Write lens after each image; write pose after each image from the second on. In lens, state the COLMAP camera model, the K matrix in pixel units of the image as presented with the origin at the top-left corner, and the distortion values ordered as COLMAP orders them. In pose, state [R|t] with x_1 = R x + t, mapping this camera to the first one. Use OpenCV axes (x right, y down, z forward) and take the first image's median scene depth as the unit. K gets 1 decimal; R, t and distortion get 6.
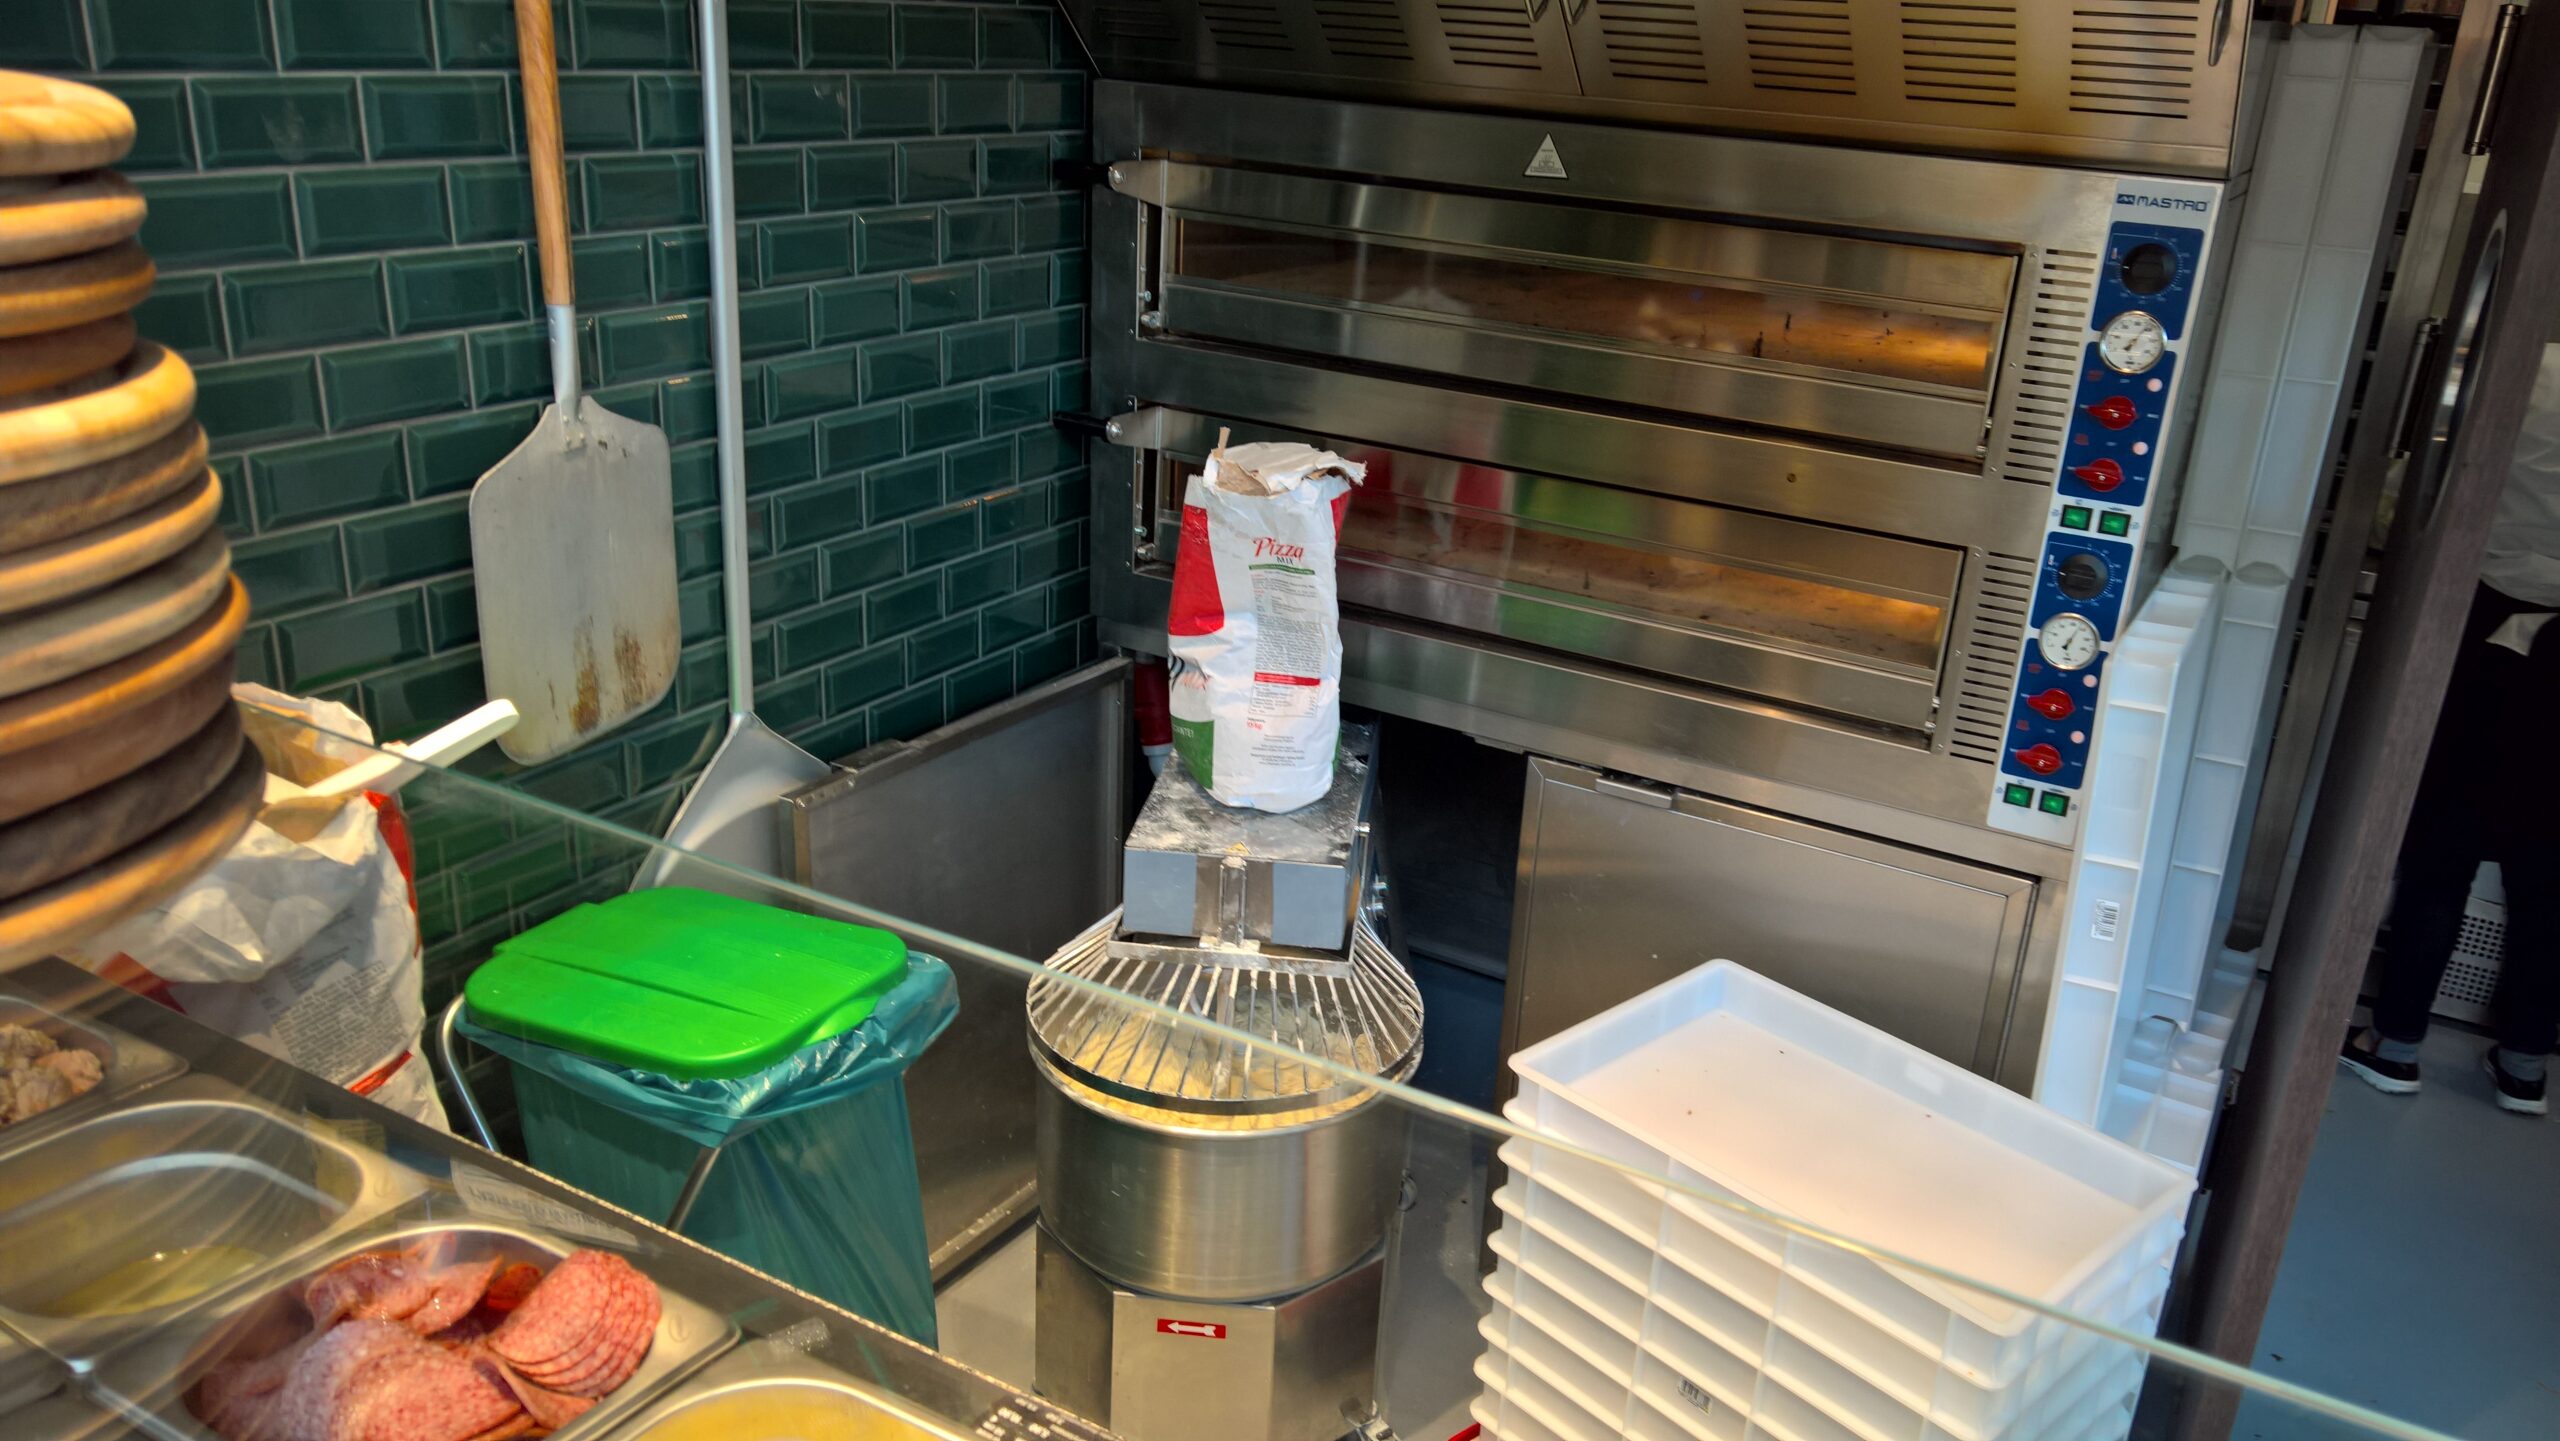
lens RADIAL K [[1905.0, 0, 1317.5], [0, 1905.0, 725.3], [0, 0, 1]] dist [0.002656, -0.003281]
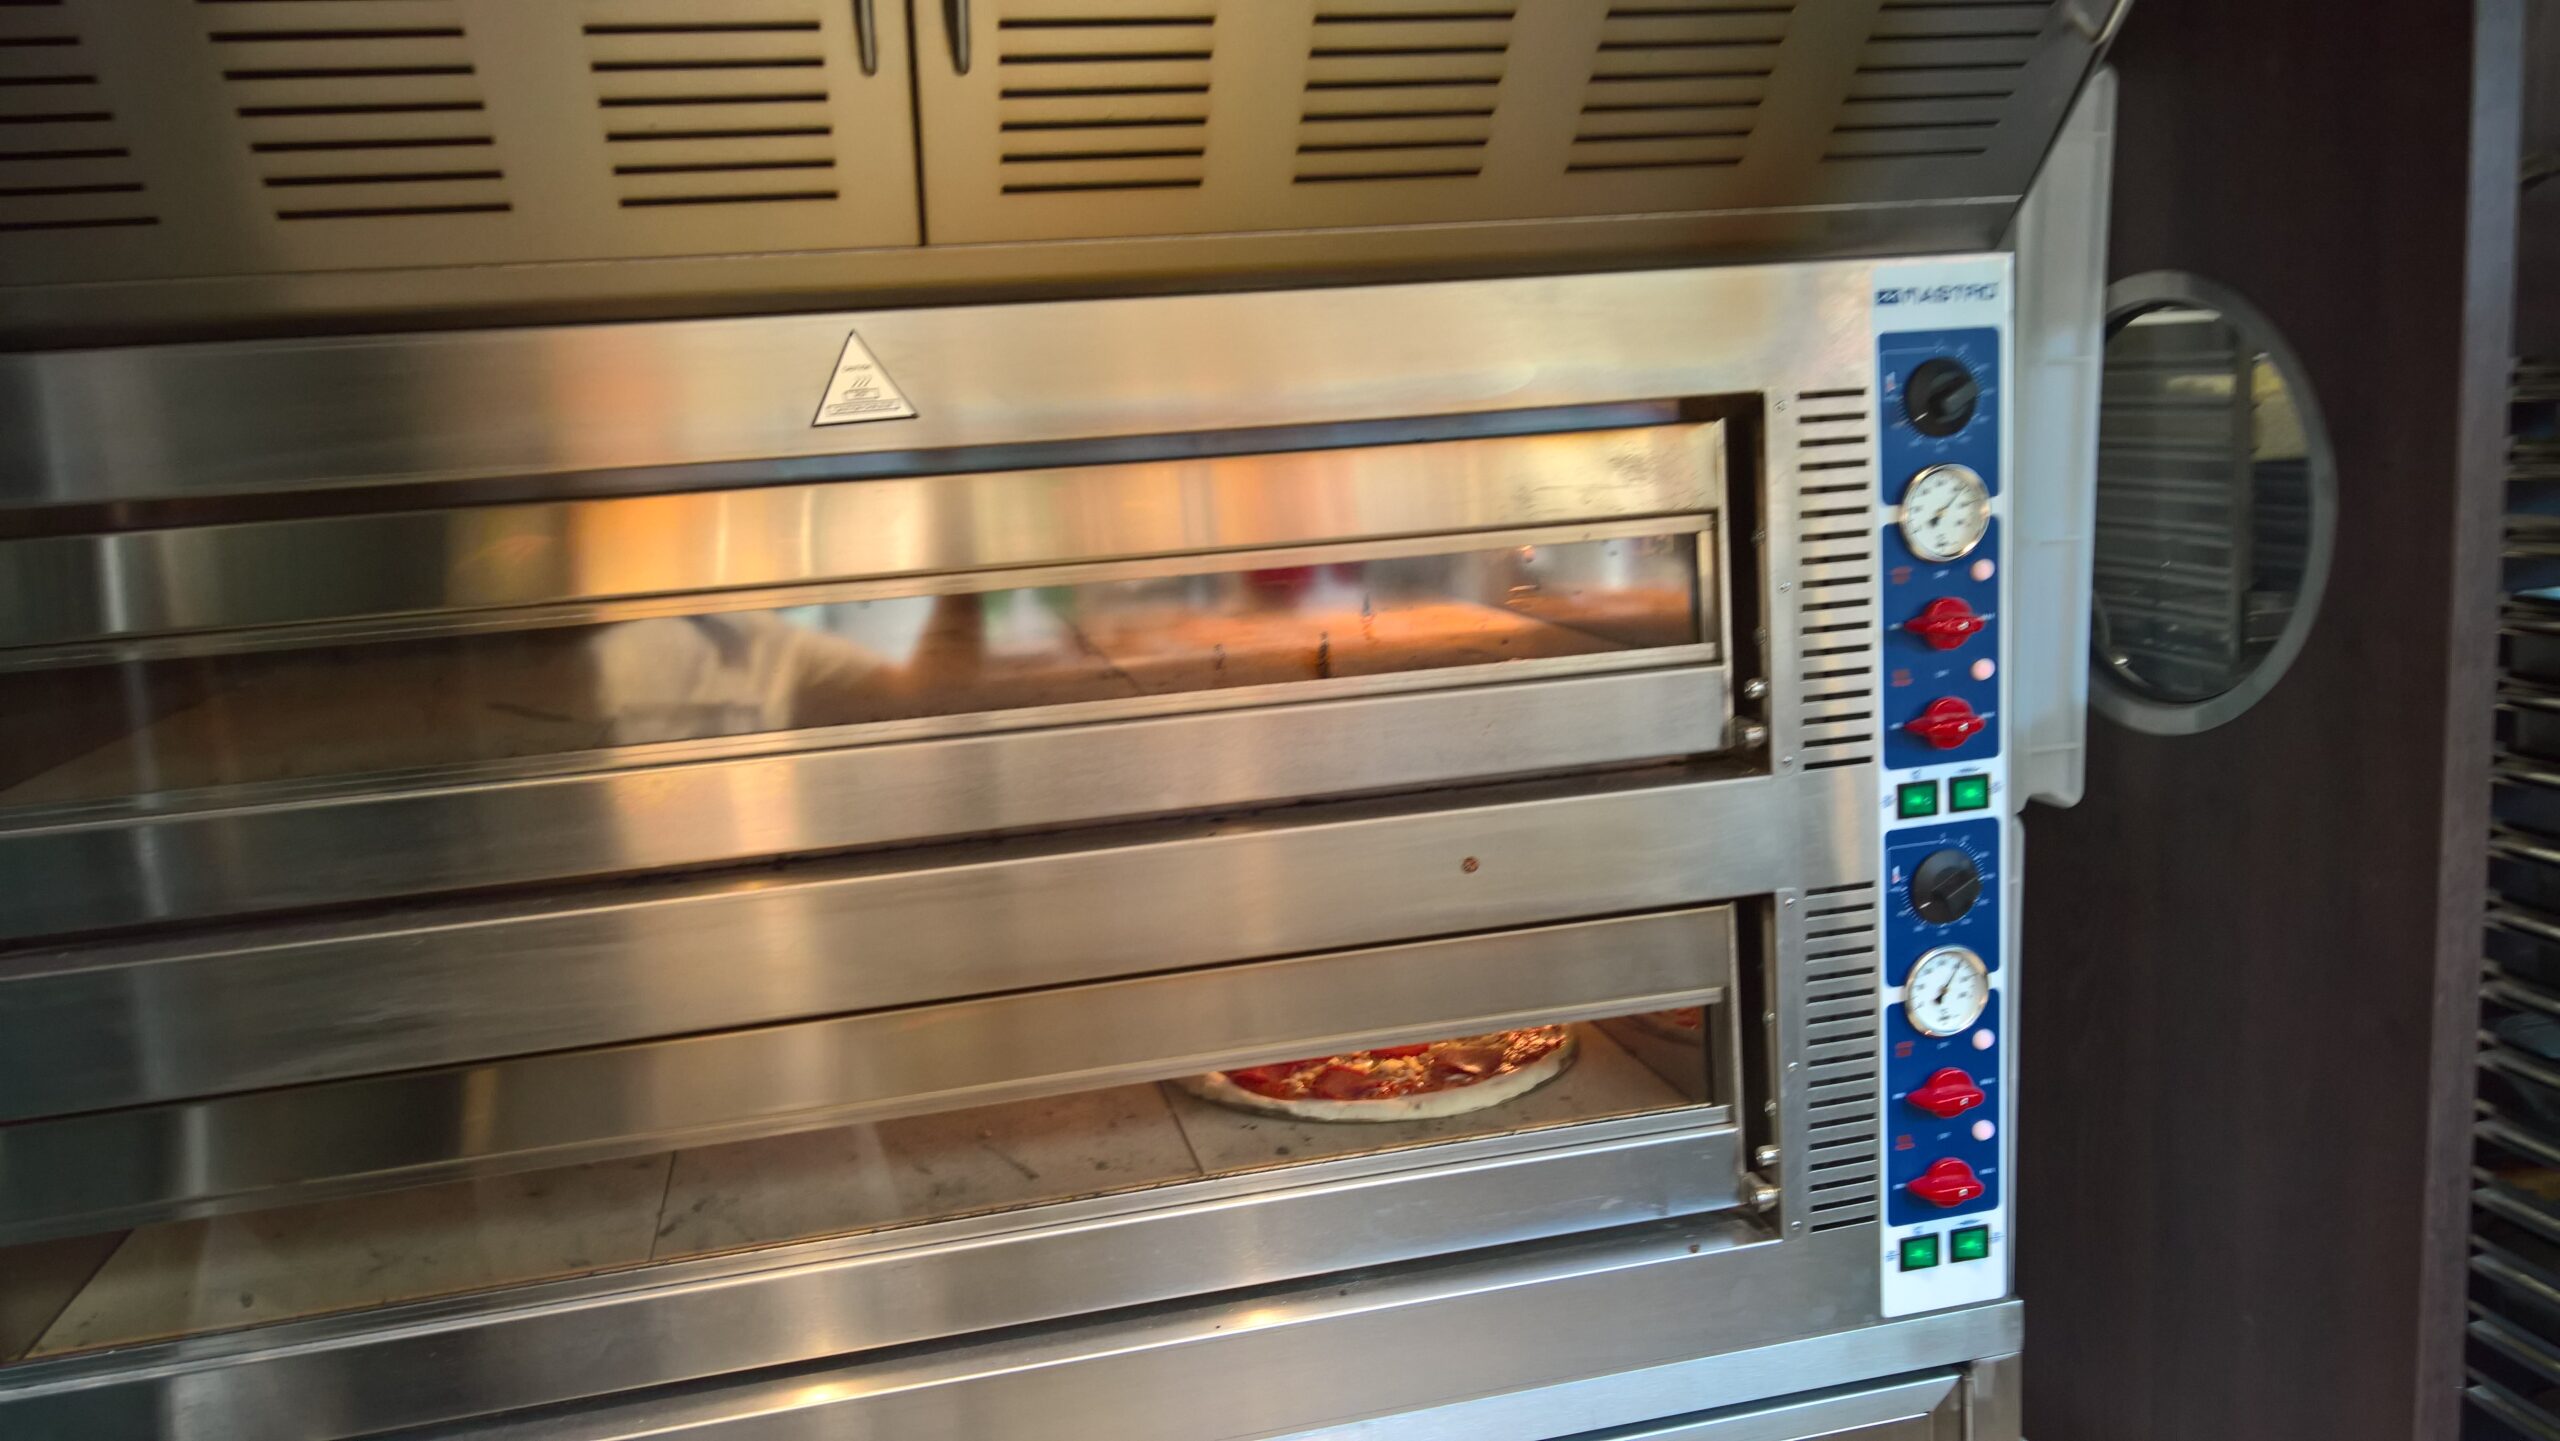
lens RADIAL K [[1905.0, 0, 1317.5], [0, 1905.0, 725.3], [0, 0, 1]] dist [0.002656, -0.003281]
pose [[0.726741, -0.221713, 0.650147, -0.144576], [0.338002, 0.939389, -0.057472, -0.163131], [-0.597999, 0.261518, 0.757632, 0.642948]]
